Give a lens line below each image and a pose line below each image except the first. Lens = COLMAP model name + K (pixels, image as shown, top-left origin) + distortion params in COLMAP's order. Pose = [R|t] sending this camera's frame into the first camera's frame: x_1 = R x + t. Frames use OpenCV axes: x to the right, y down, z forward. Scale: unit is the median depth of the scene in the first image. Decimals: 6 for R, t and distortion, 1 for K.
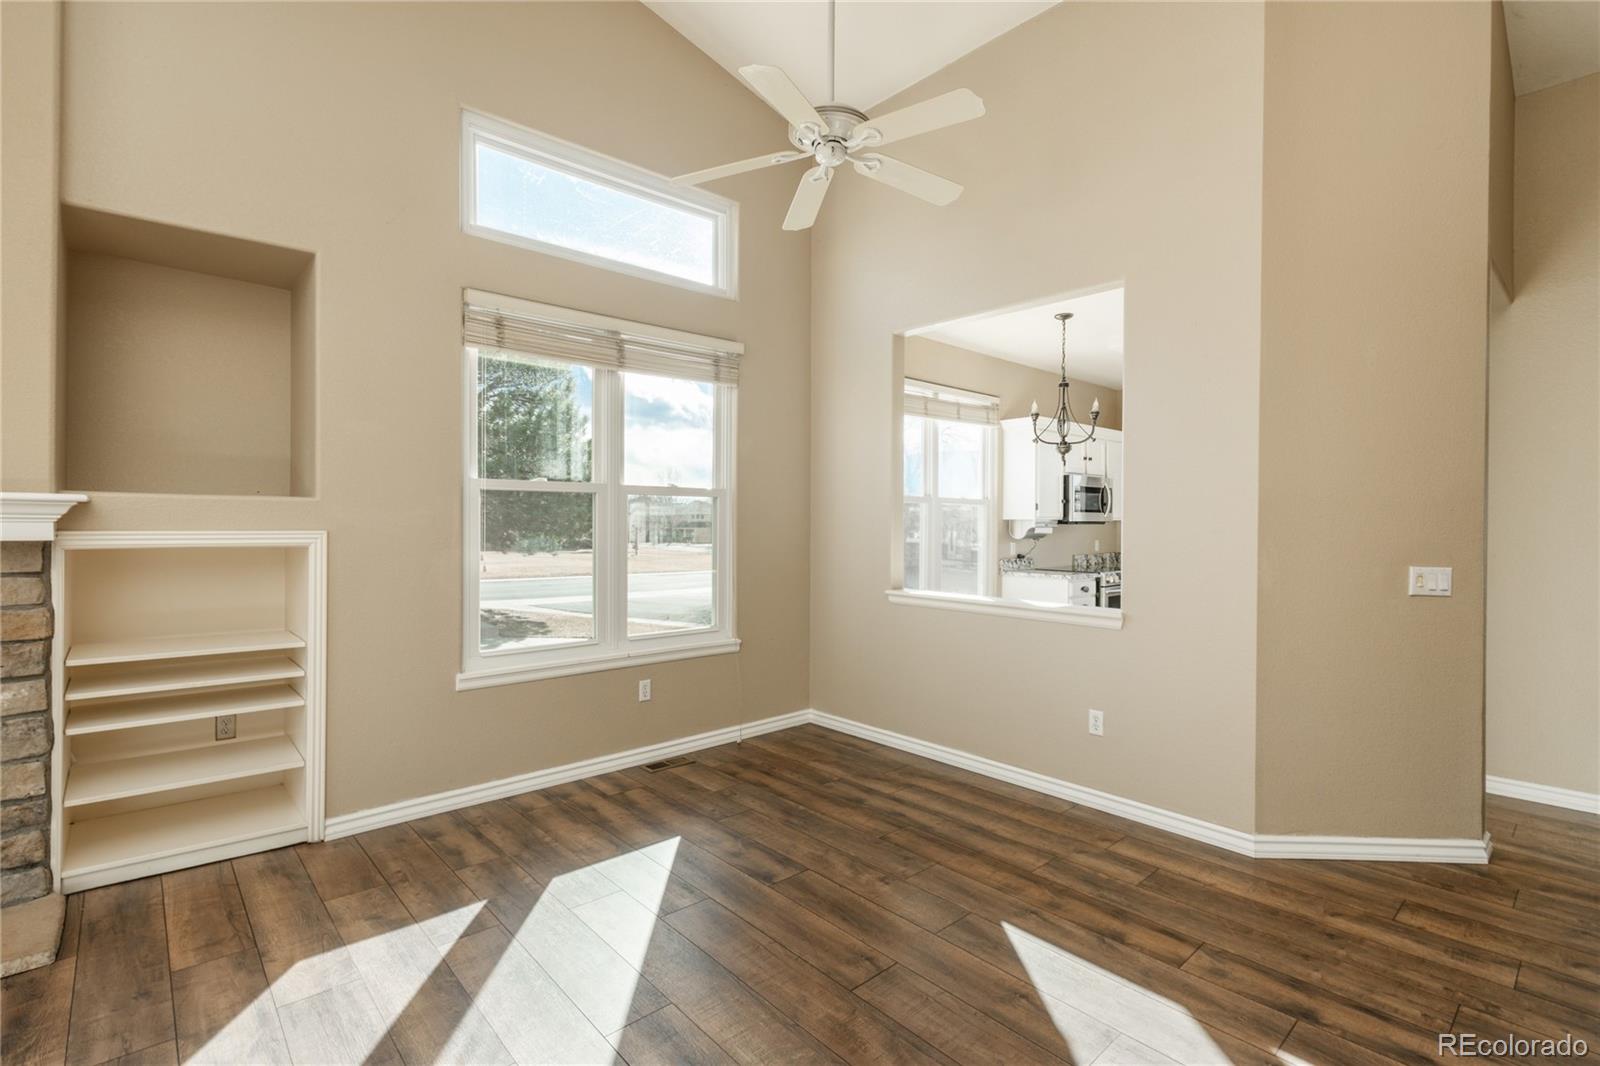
lens RADIAL K [[741.4, 0, 795.2], [0, 741.4, 529.2], [0, 0, 1]] dist [-0.001539, -0.000079]
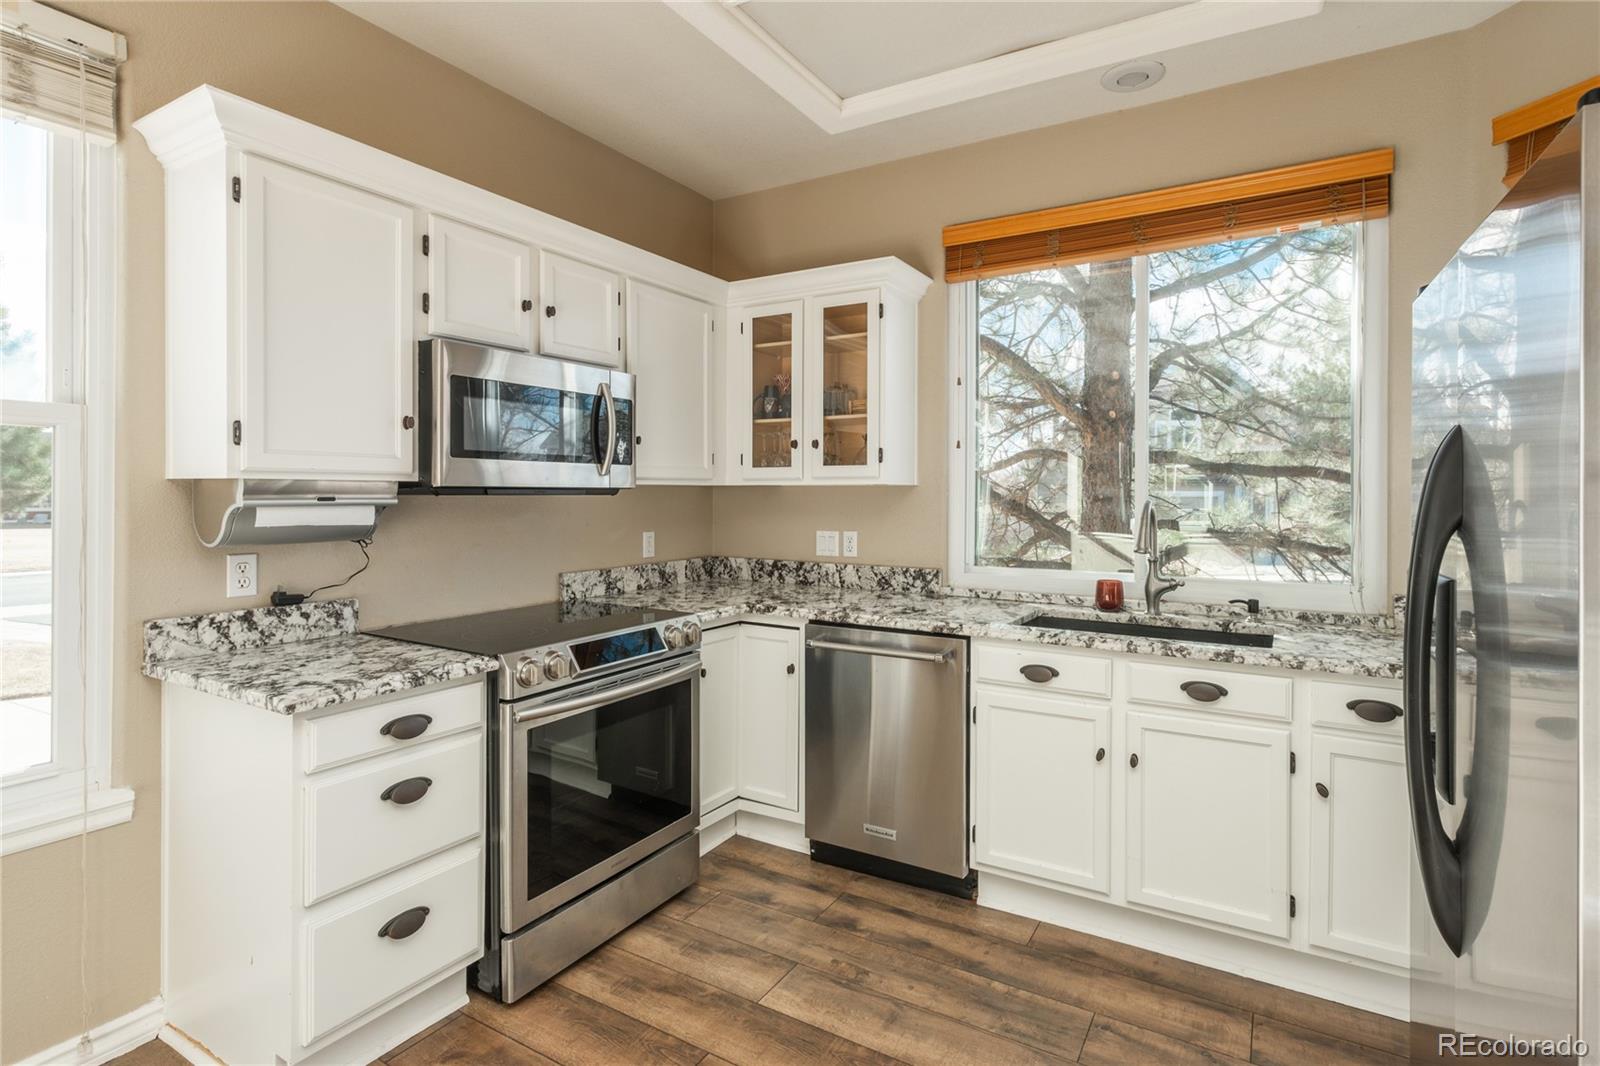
lens RADIAL K [[796.5, 0, 838.5], [0, 796.5, 499.3], [0, 0, 1]] dist [0.001445, 0.001093]
pose [[0.949546, -0.001044, 0.313625, 0.866238], [0.000418, 0.999998, 0.002062, -0.011821], [-0.313627, -0.001827, 0.949545, 1.265057]]
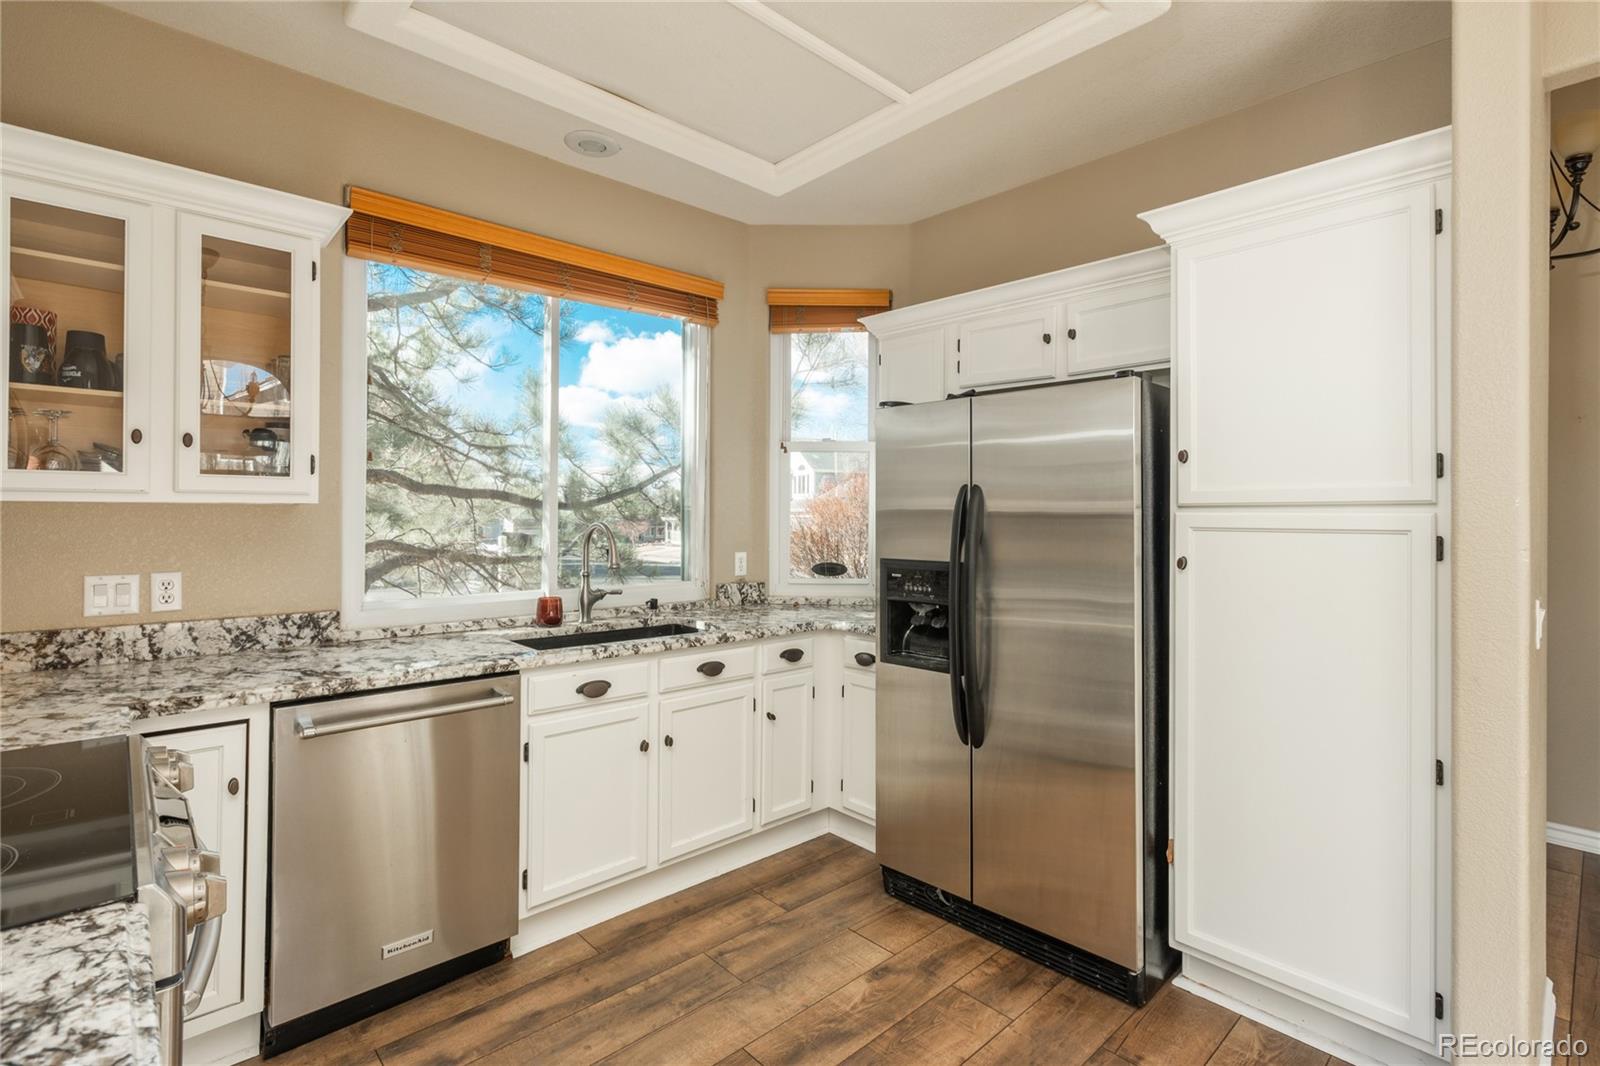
lens RADIAL K [[752.9, 0, 809.1], [0, 752.9, 511.5], [0, 0, 1]] dist [0.000344, 0.001020]
pose [[-0.024375, 0.003545, 0.999697, 0.532643], [0.000095, 0.999994, -0.003544, -0.017999], [-0.999703, 0.000008, -0.024375, 1.729565]]
